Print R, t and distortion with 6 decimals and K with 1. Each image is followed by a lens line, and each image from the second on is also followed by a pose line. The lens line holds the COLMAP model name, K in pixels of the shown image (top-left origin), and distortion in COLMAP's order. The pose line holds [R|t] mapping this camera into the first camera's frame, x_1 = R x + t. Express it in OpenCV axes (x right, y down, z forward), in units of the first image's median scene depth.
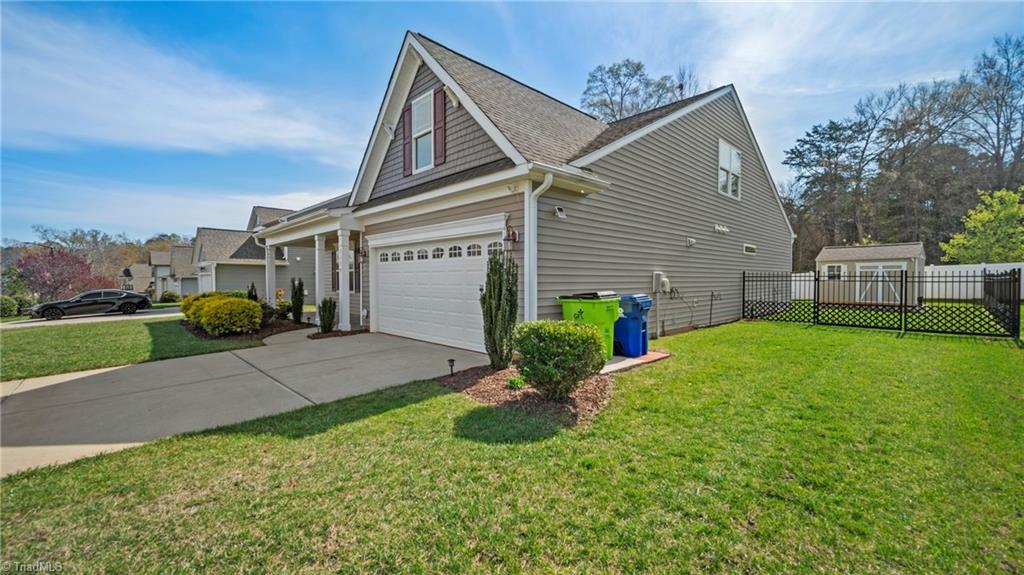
lens RADIAL K [[412.5, 0, 507.5], [0, 412.5, 285.5], [0, 0, 1]] dist [0.003274, -0.001148]
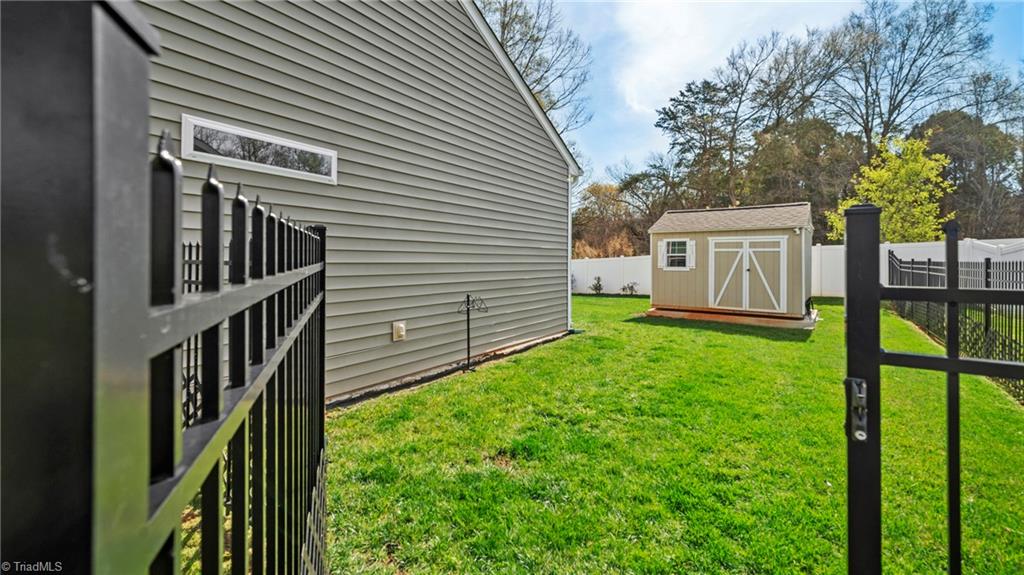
lens RADIAL K [[412.5, 0, 534.6], [0, 412.5, 264.3], [0, 0, 1]] dist [0.003274, -0.001148]
pose [[0.973459, -0.005902, 0.228783, 0.245620], [0.009964, 0.999812, -0.016606, -0.006211], [-0.228643, 0.018445, 0.973336, 0.260632]]
